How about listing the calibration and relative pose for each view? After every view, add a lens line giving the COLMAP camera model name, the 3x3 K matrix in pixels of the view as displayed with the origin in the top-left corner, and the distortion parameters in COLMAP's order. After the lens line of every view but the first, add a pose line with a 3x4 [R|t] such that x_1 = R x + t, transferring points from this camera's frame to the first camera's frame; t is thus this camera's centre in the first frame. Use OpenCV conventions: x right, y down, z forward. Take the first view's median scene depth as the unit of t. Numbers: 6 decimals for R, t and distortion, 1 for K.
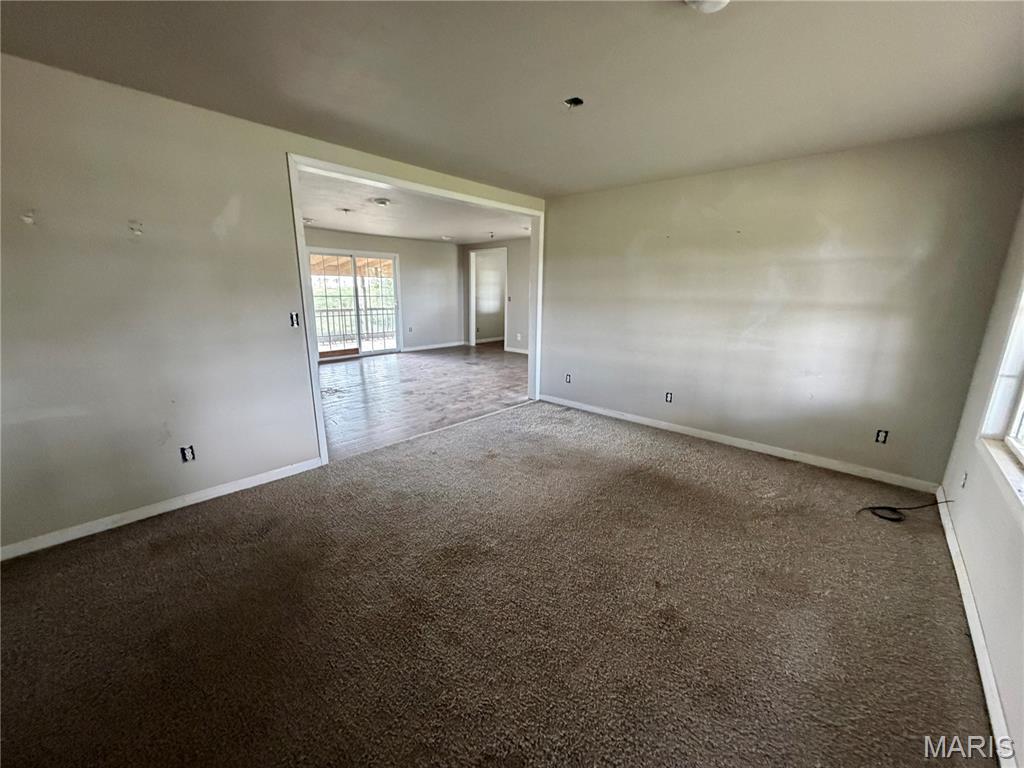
lens RADIAL K [[408.3, 0, 512.1], [0, 408.3, 390.8], [0, 0, 1]] dist [0.002306, 0.000628]
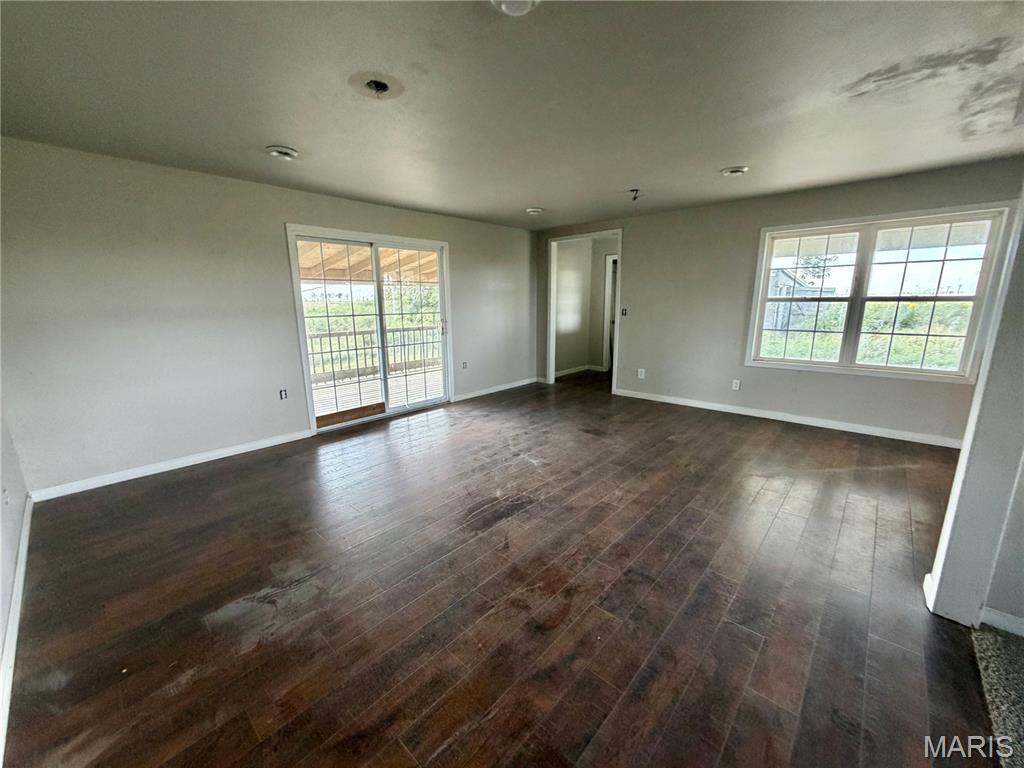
lens RADIAL K [[408.3, 0, 509.1], [0, 408.3, 386.2], [0, 0, 1]] dist [0.002306, 0.000628]
pose [[0.999618, -0.022695, -0.015779, -0.179122], [0.022124, 0.999127, -0.035434, -0.098512], [0.016570, 0.035071, 0.999247, 0.398329]]
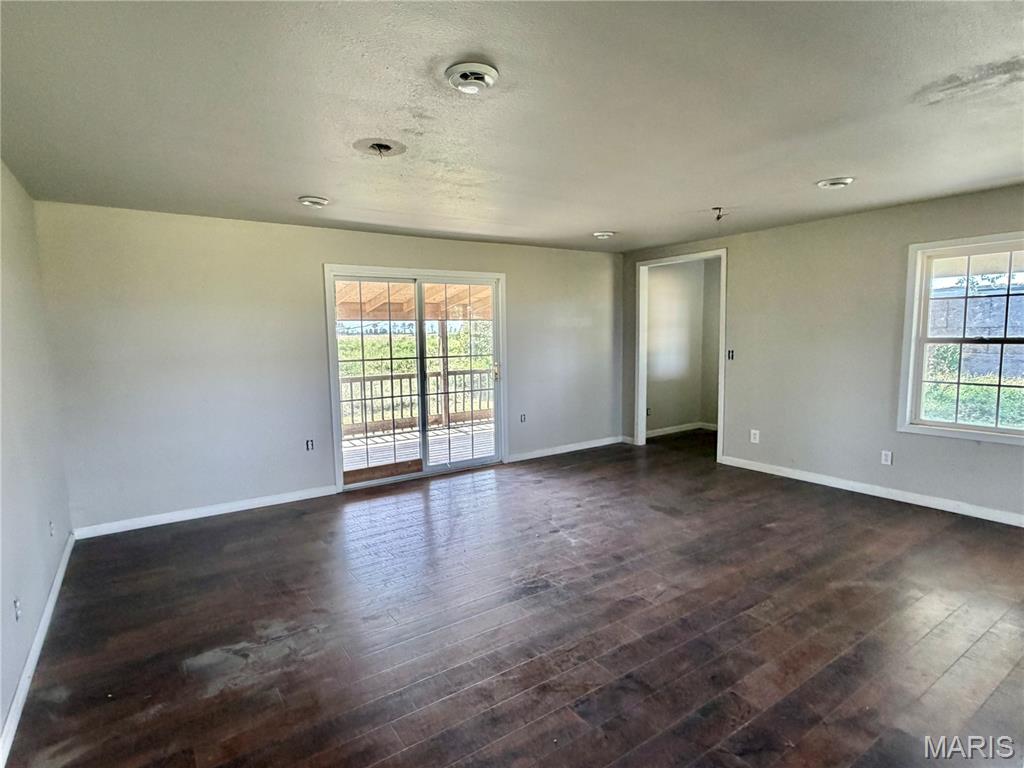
lens RADIAL K [[544.1, 0, 508.6], [0, 544.1, 387.6], [0, 0, 1]] dist [0.000726, 0.001440]
pose [[0.970561, -0.006847, -0.240759, -0.107392], [-0.027067, 0.990164, -0.137270, -0.098200], [0.239331, 0.139745, 0.960829, 0.356559]]
